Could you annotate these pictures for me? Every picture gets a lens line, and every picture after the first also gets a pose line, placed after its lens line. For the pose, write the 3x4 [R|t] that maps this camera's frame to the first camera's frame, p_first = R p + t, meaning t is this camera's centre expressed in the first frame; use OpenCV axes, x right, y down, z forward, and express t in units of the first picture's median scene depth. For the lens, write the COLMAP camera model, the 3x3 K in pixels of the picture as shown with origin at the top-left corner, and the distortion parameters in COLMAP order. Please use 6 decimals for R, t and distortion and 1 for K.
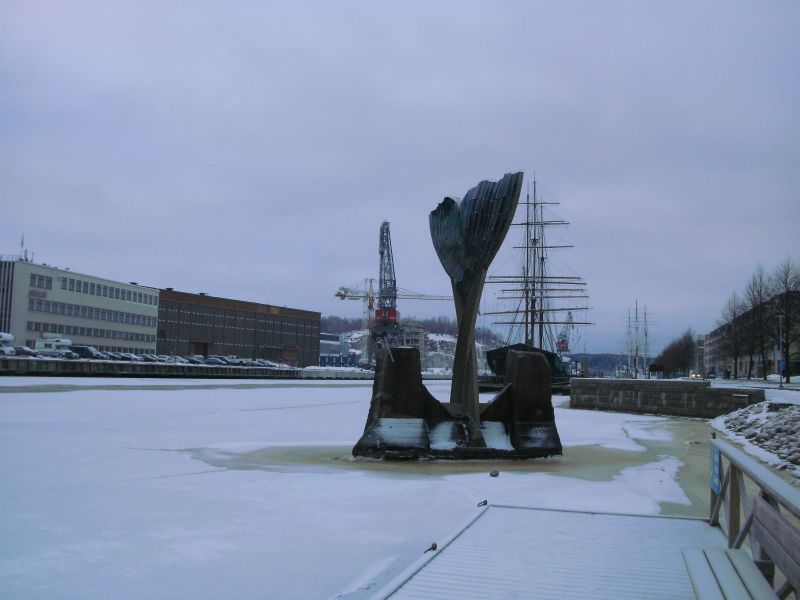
lens RADIAL K [[777.1, 0, 400.0], [0, 777.1, 300.0], [0, 0, 1]] dist [-0.206809, 0.266650]
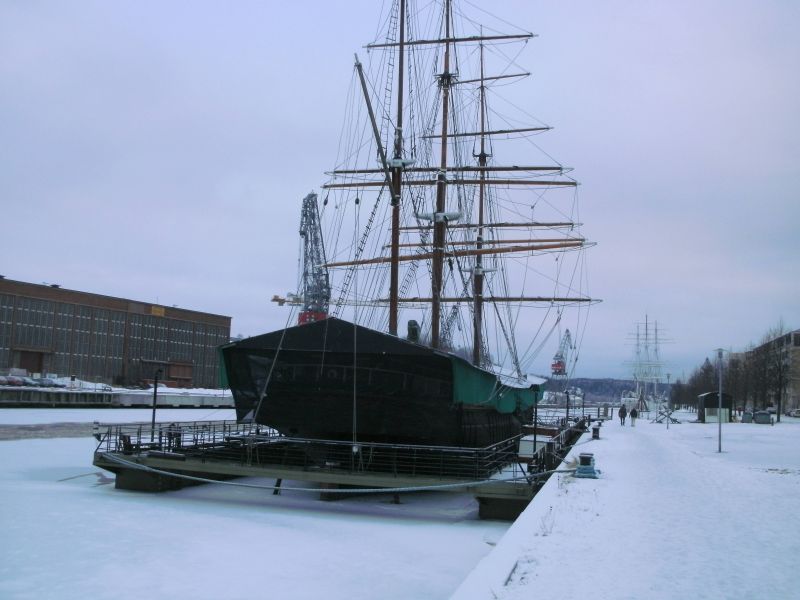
lens RADIAL K [[777.1, 0, 400.0], [0, 777.1, 300.0], [0, 0, 1]] dist [-0.206809, 0.266650]
pose [[0.999932, 0.011575, -0.001201, 0.069030], [-0.011605, 0.999498, -0.029469, 0.021911], [0.000859, 0.029481, 0.999565, 0.276454]]
